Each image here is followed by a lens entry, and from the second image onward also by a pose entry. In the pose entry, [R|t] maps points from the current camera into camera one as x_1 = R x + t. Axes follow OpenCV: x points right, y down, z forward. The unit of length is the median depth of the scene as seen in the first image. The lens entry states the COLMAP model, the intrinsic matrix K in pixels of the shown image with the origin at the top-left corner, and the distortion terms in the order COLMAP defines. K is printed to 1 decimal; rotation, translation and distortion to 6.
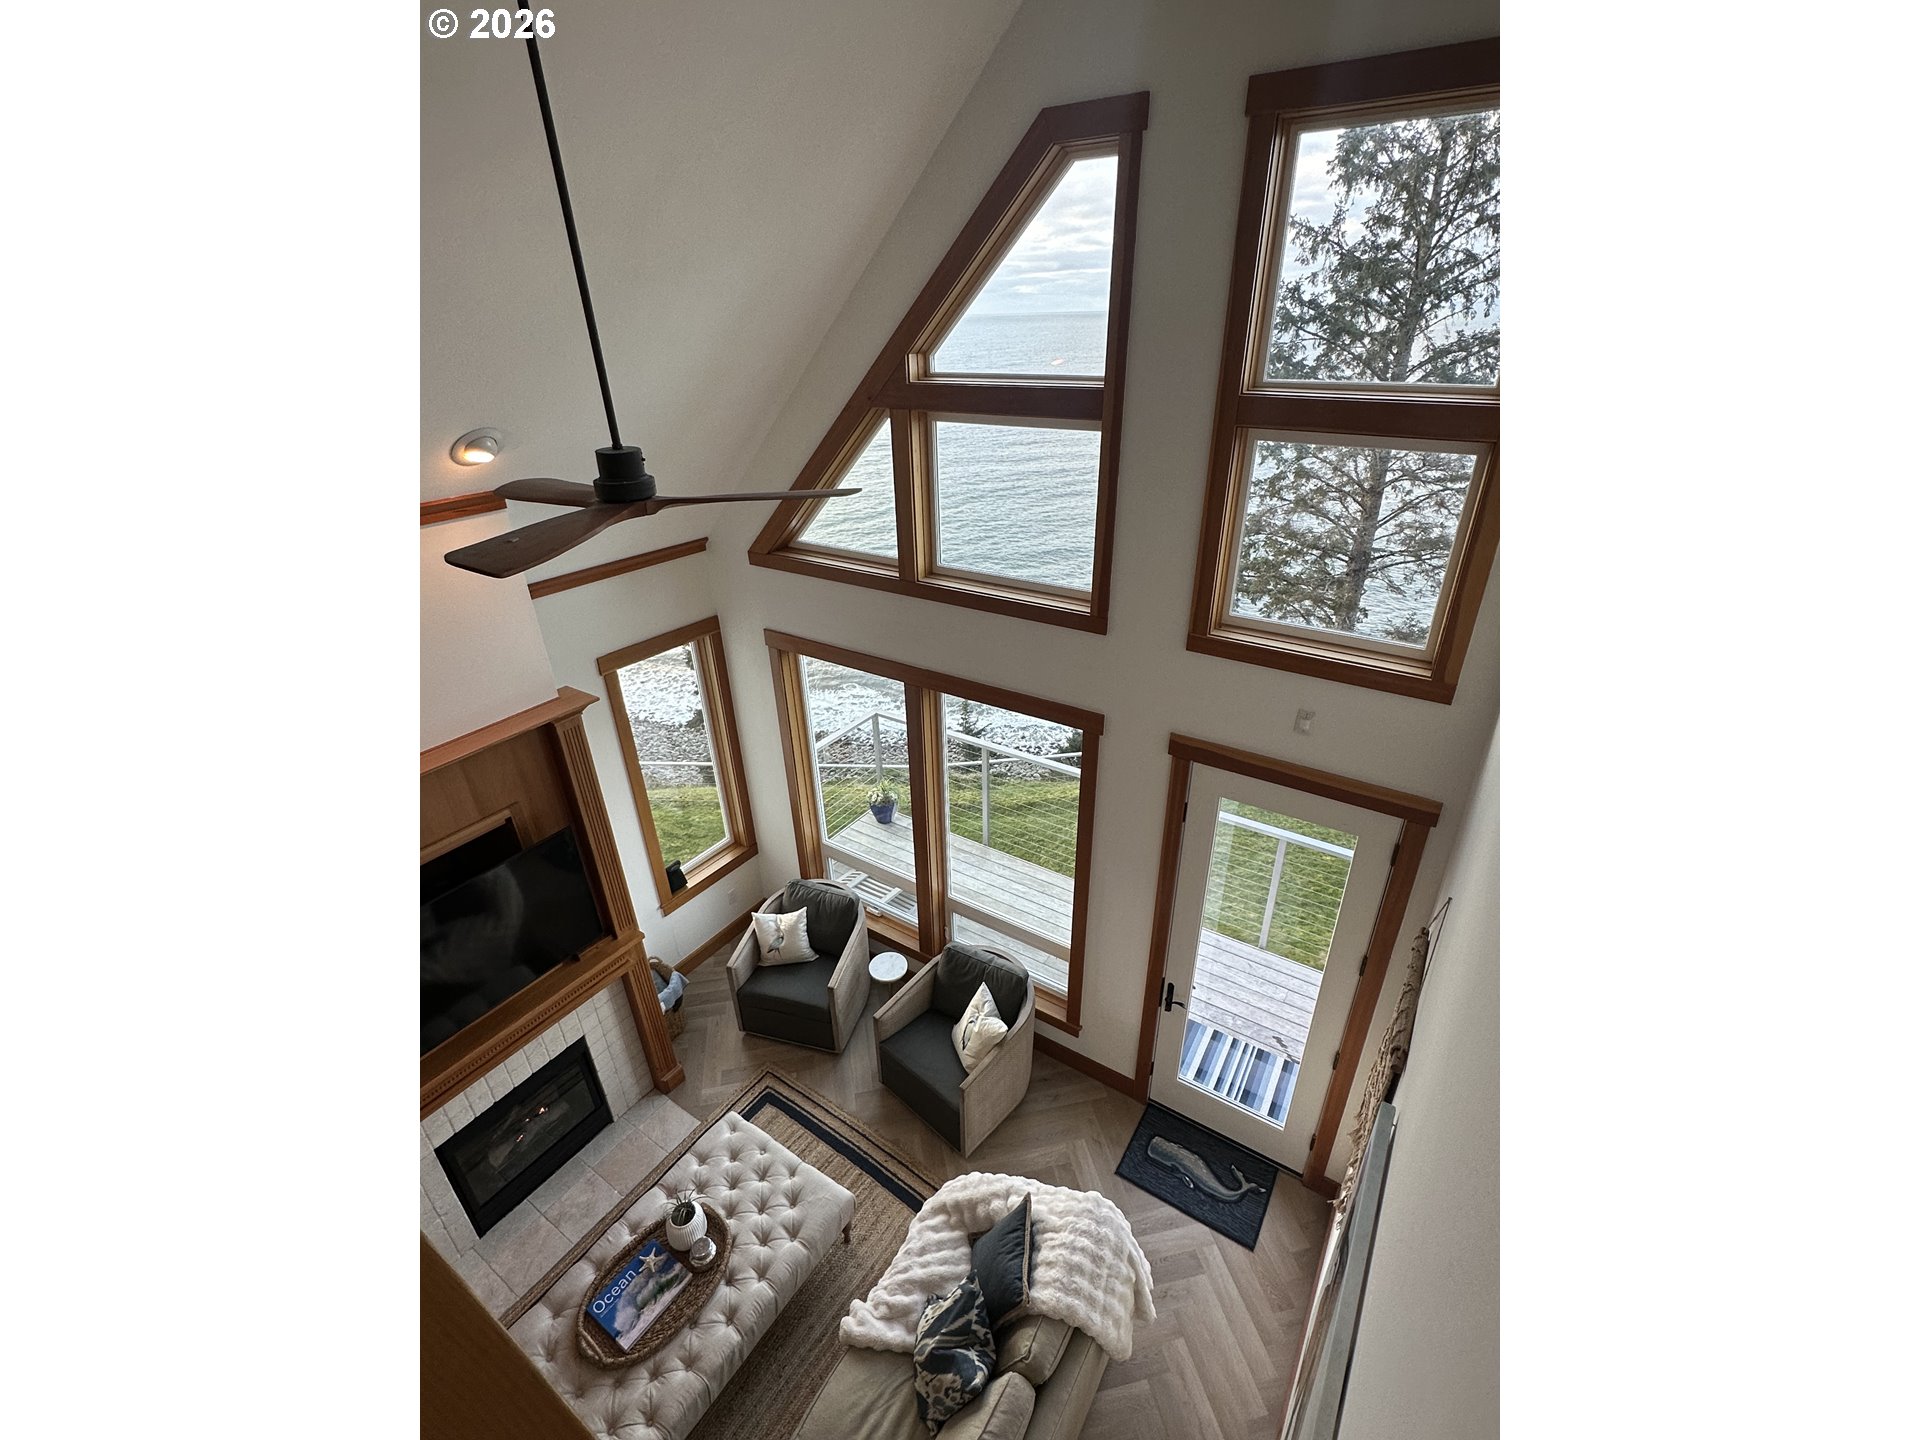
lens RADIAL K [[788.3, 0, 959.0], [0, 788.3, 720.0], [0, 0, 1]] dist [-0.001645, -0.000027]
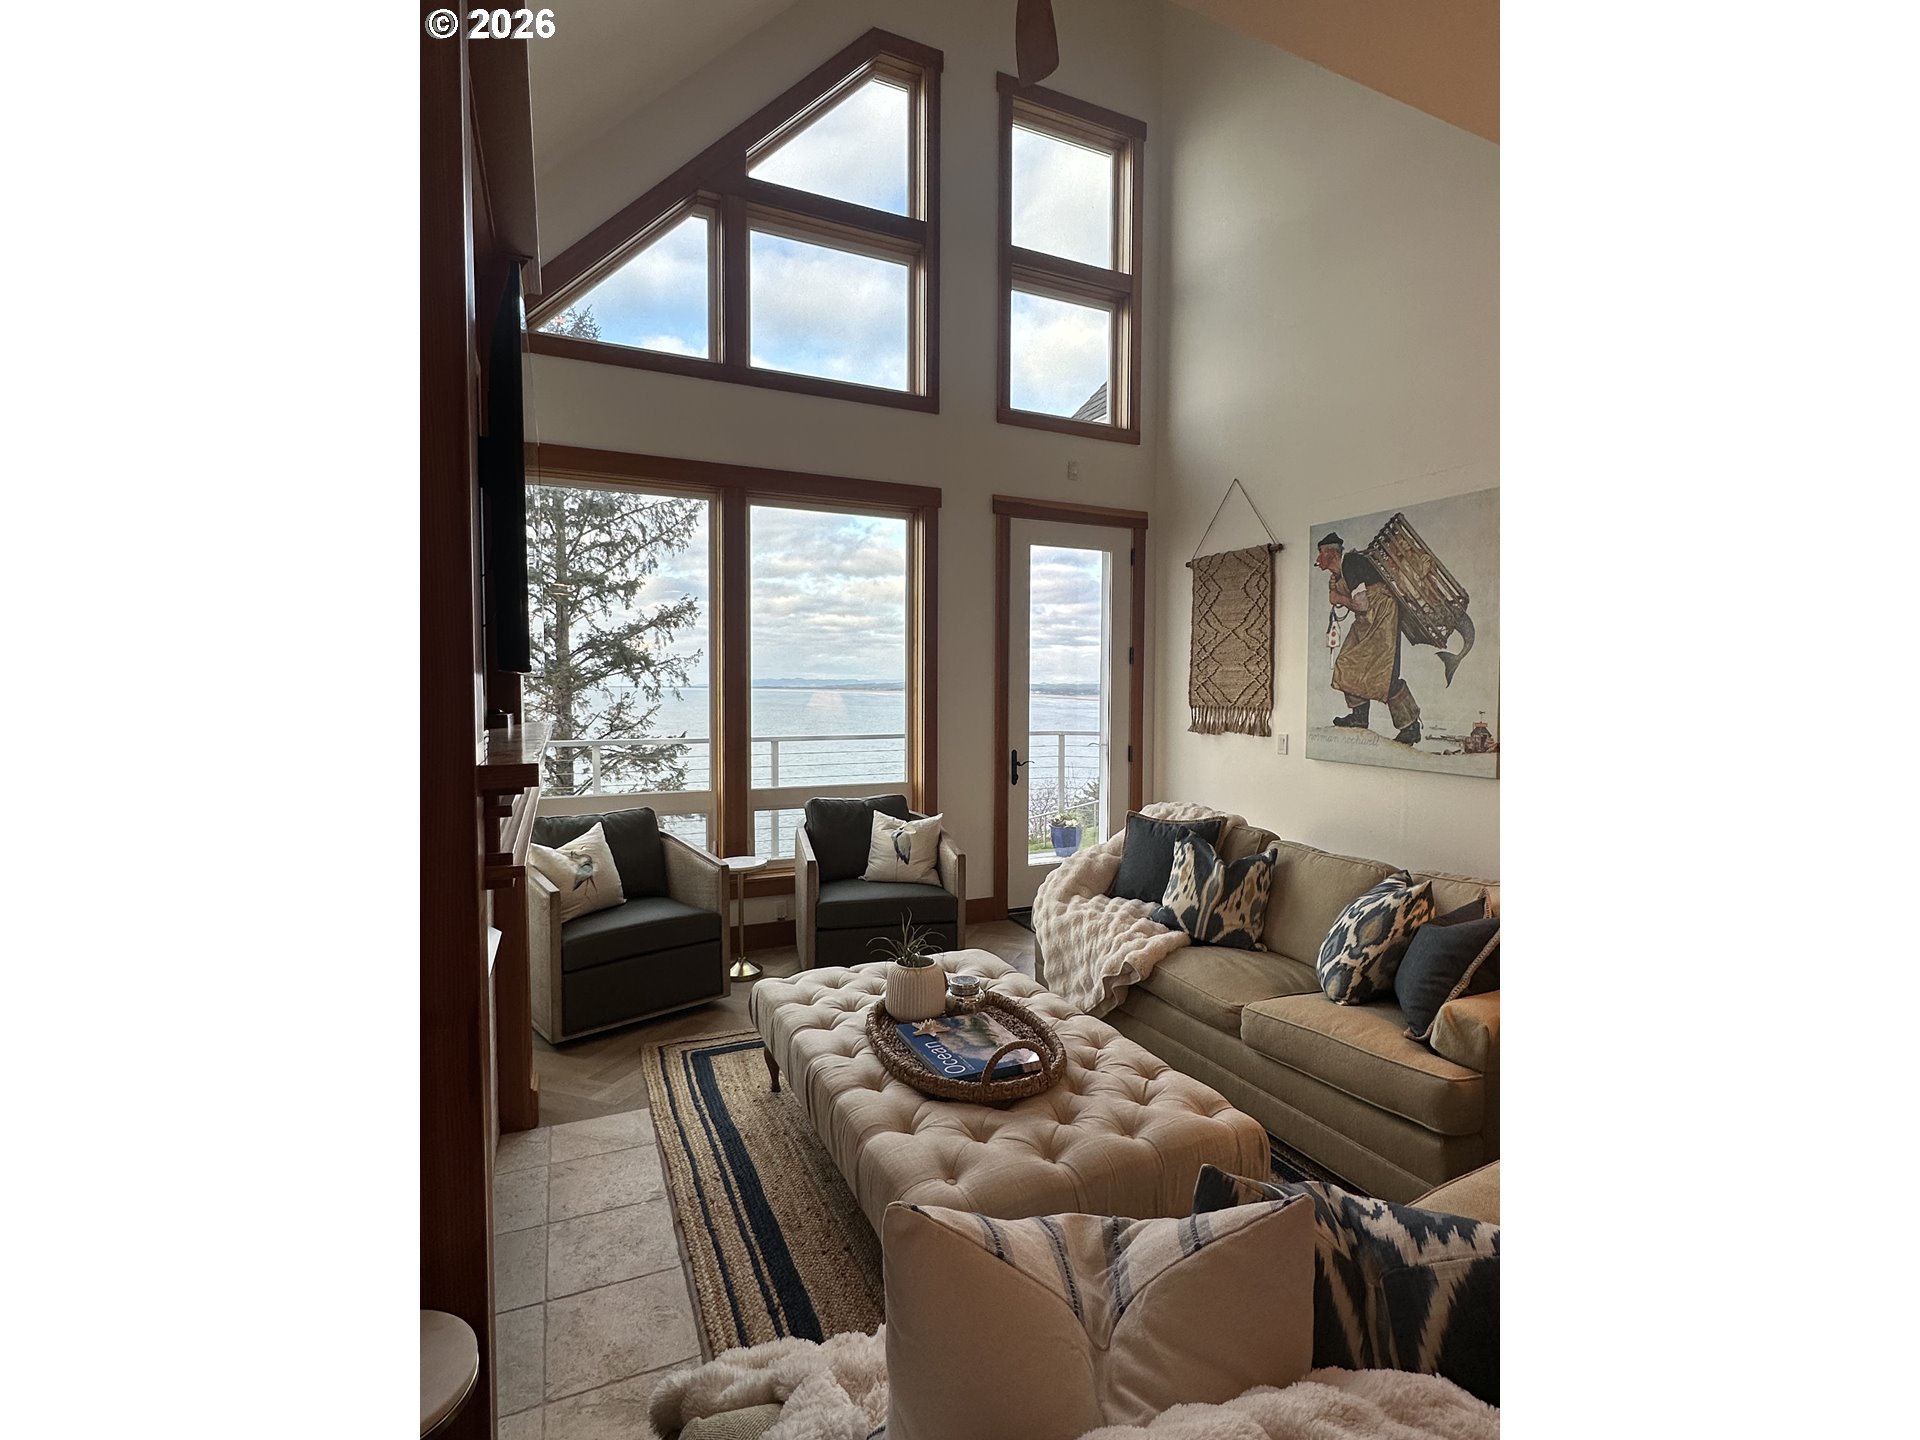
lens RADIAL K [[839.9, 0, 954.1], [0, 839.9, 719.0], [0, 0, 1]] dist [0.002146, -0.000025]
pose [[0.520976, -0.007403, 0.853539, -0.917611], [0.379421, 0.897749, -0.223801, 0.618111], [-0.764607, 0.440445, 0.470515, 0.572112]]
